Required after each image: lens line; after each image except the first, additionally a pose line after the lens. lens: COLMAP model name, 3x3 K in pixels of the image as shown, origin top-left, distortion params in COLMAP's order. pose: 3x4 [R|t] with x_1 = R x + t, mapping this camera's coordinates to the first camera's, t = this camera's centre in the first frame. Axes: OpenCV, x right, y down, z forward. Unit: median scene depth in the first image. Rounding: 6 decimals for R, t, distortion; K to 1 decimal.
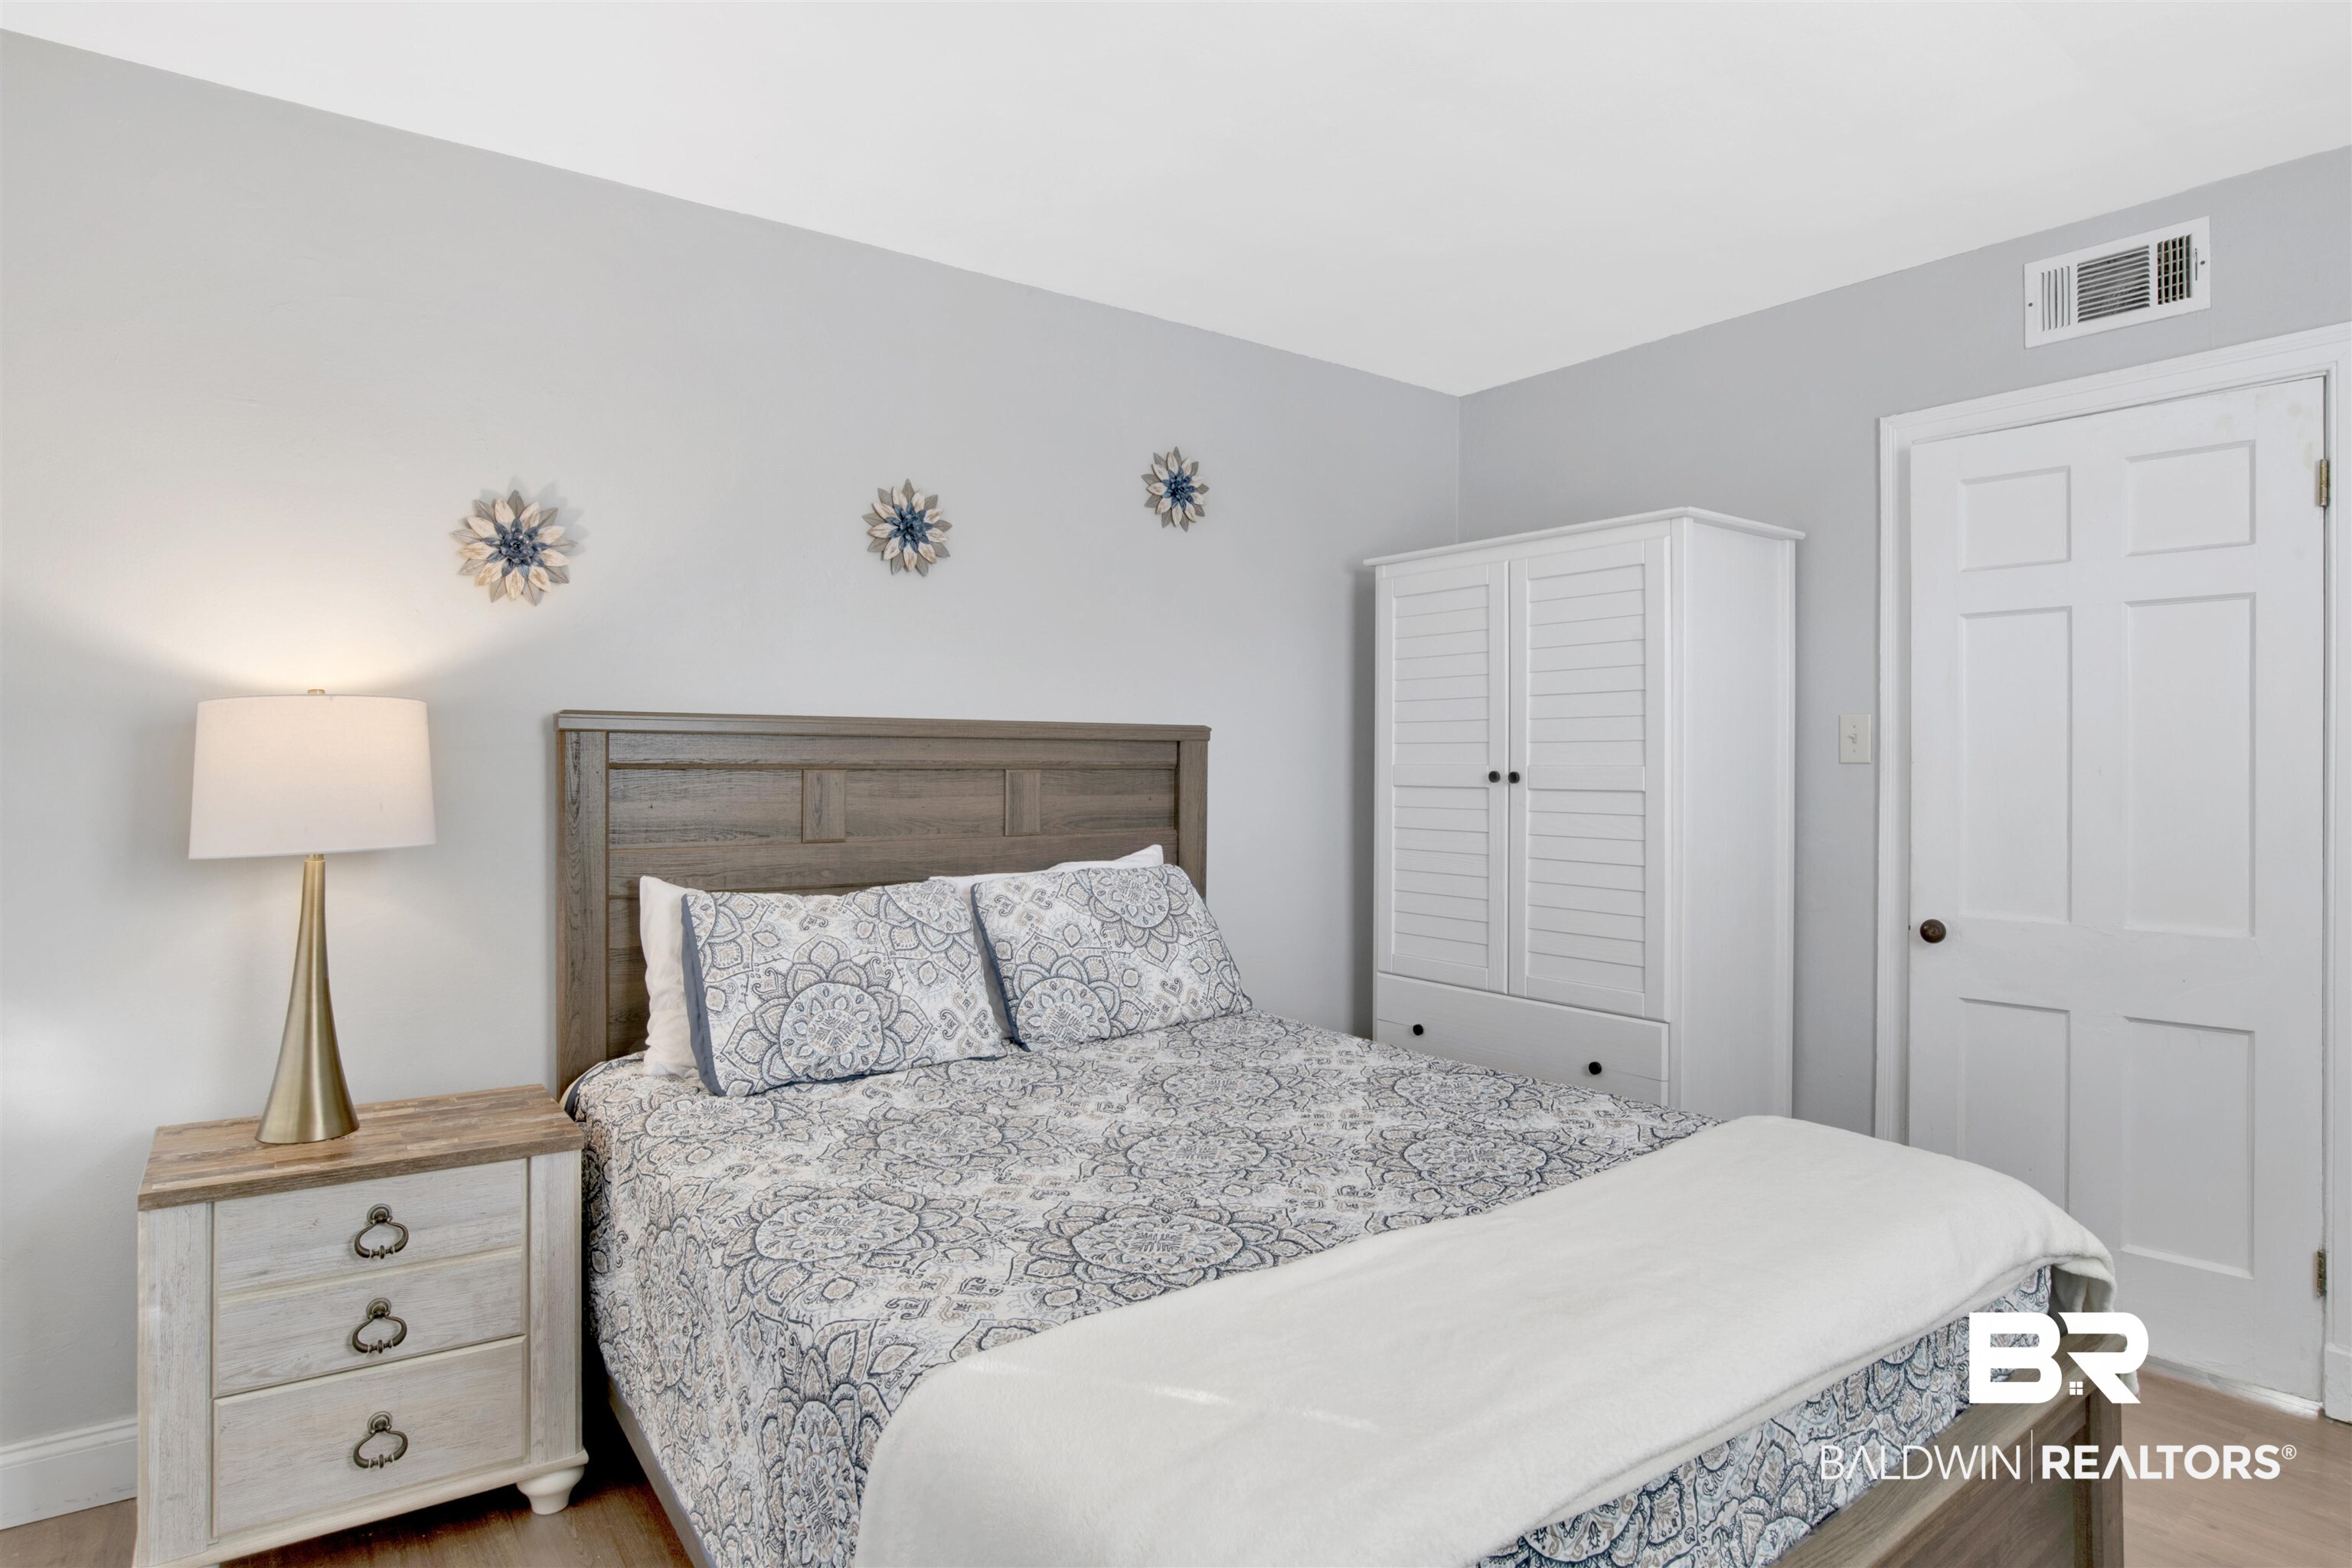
lens RADIAL K [[1287.3, 0, 1177.5], [0, 1287.3, 773.6], [0, 0, 1]] dist [-0.046424, 0.012527]
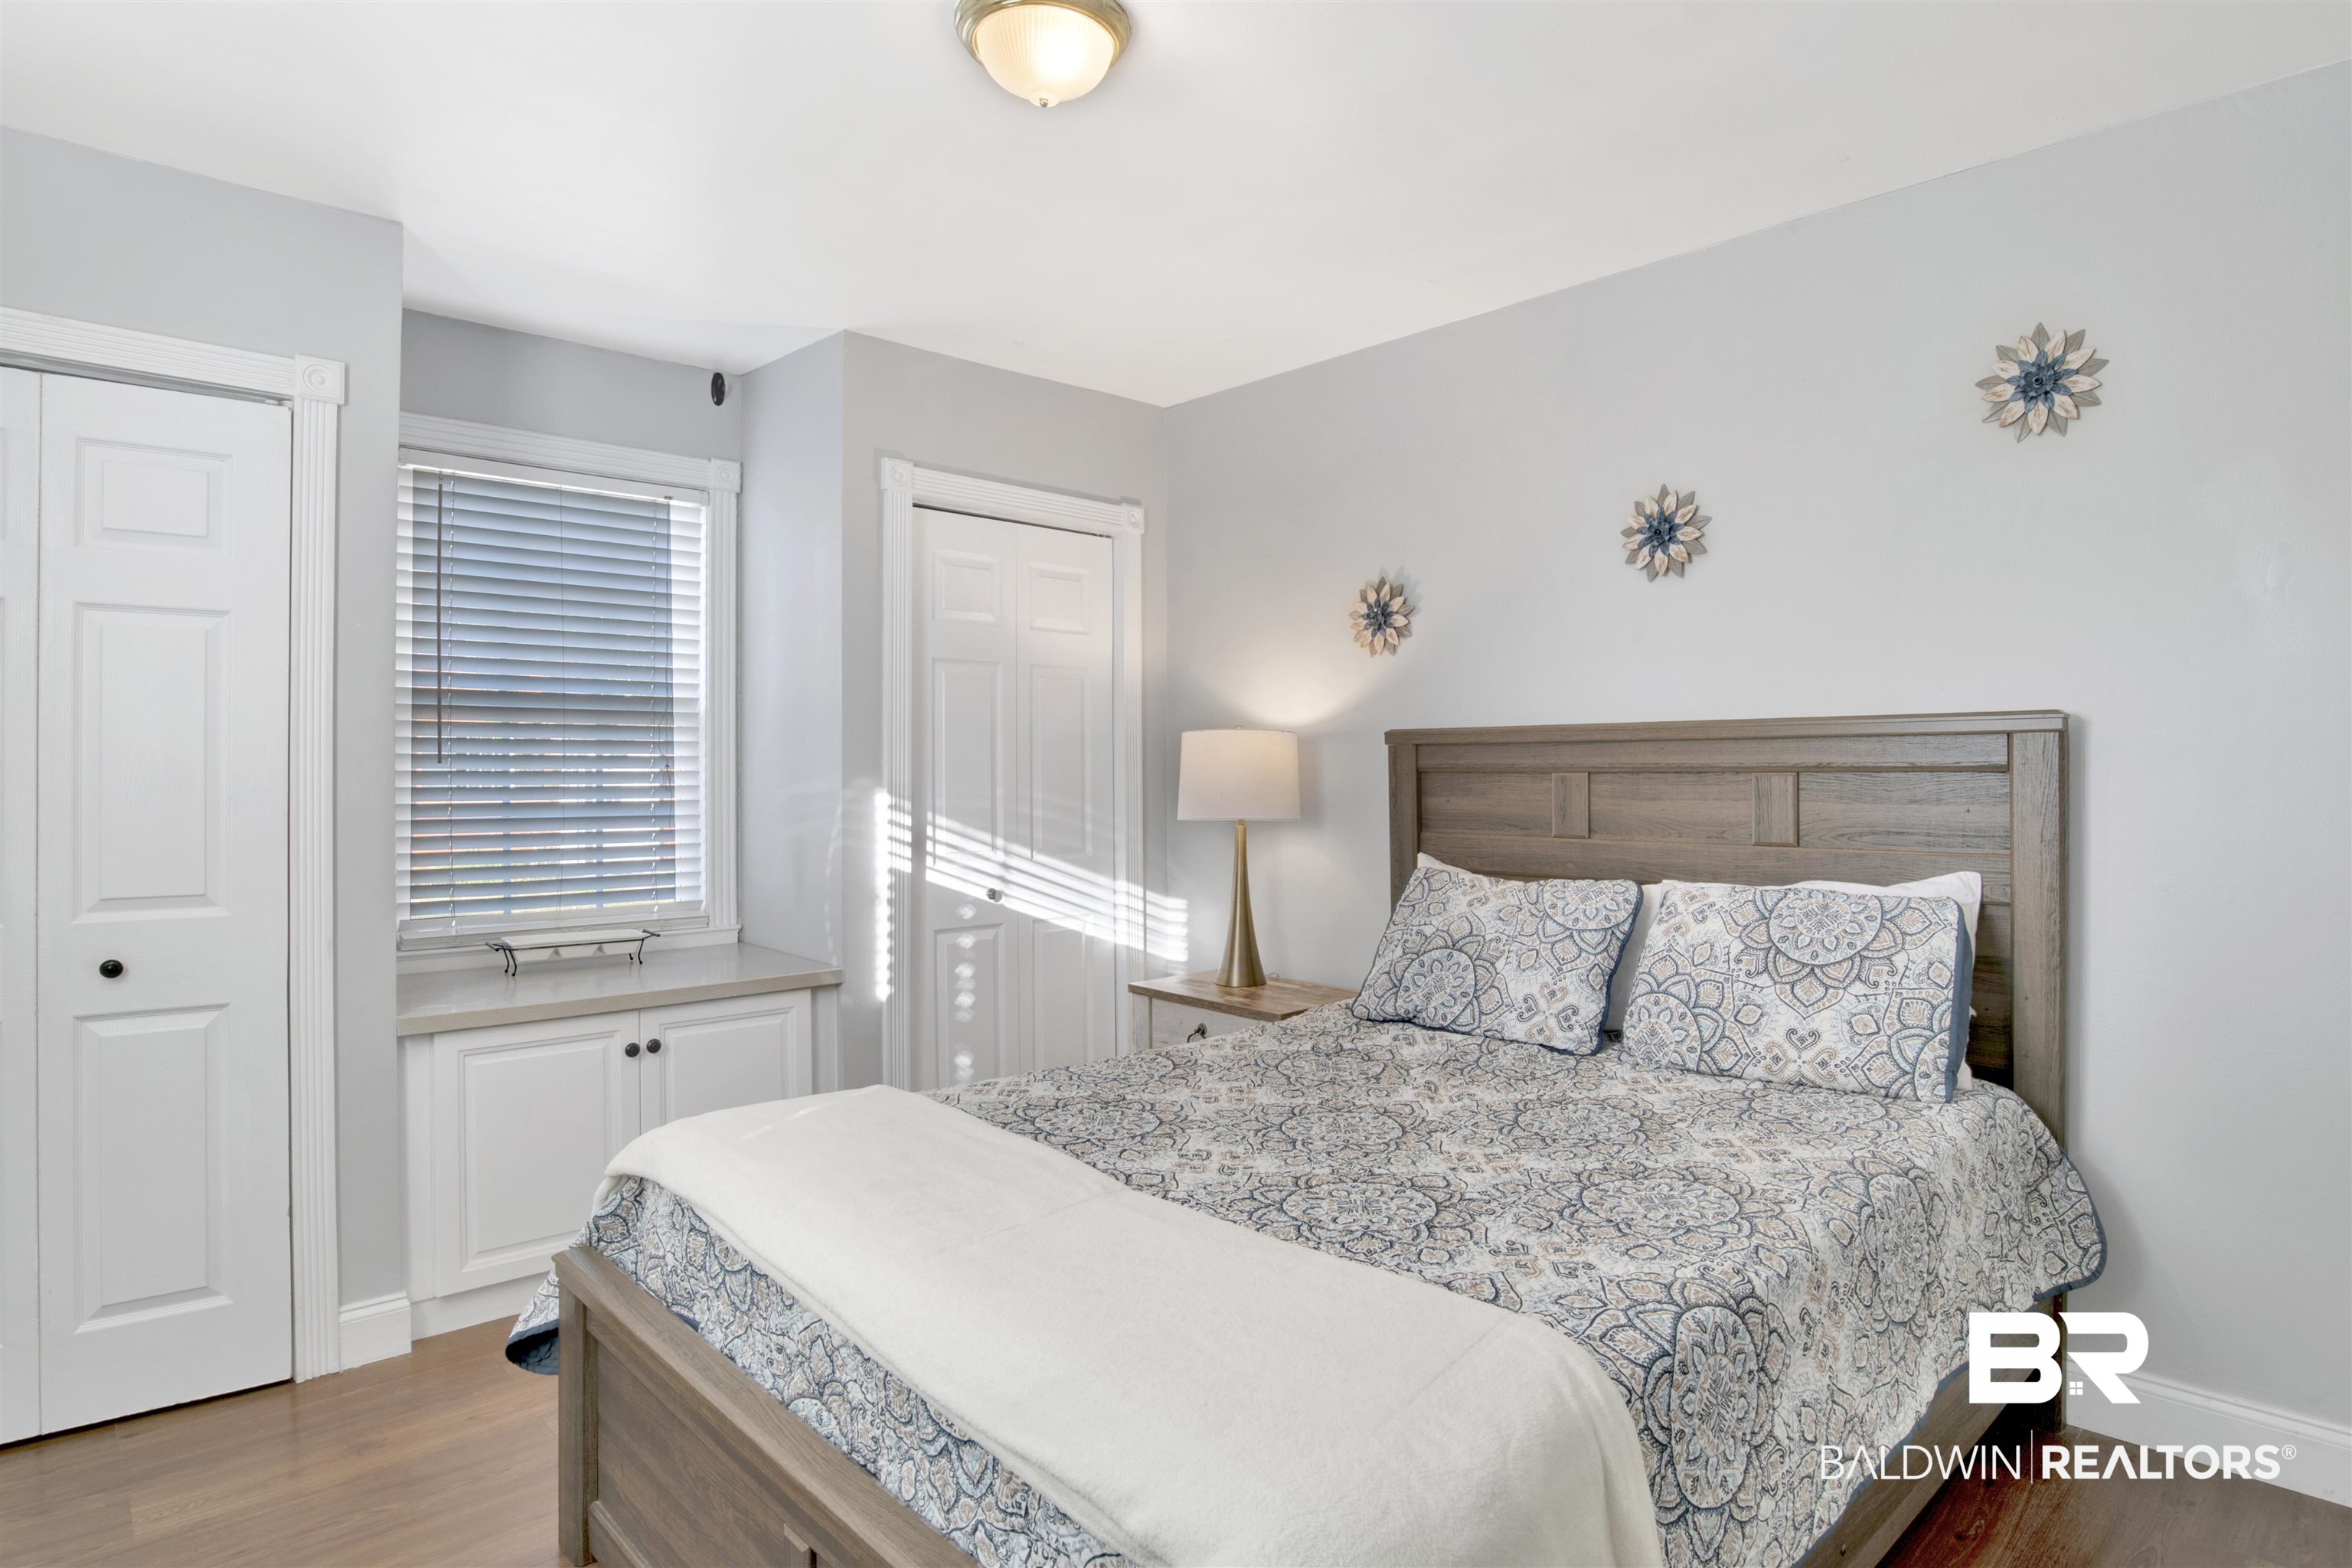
lens RADIAL K [[1287.3, 0, 1176.7], [0, 1287.3, 777.8], [0, 0, 1]] dist [-0.046424, 0.012527]
pose [[0.109866, 0.004134, -0.993938, 0.768178], [-0.003156, 0.999988, 0.003810, -0.001459], [0.993941, 0.002719, 0.109878, 0.525467]]
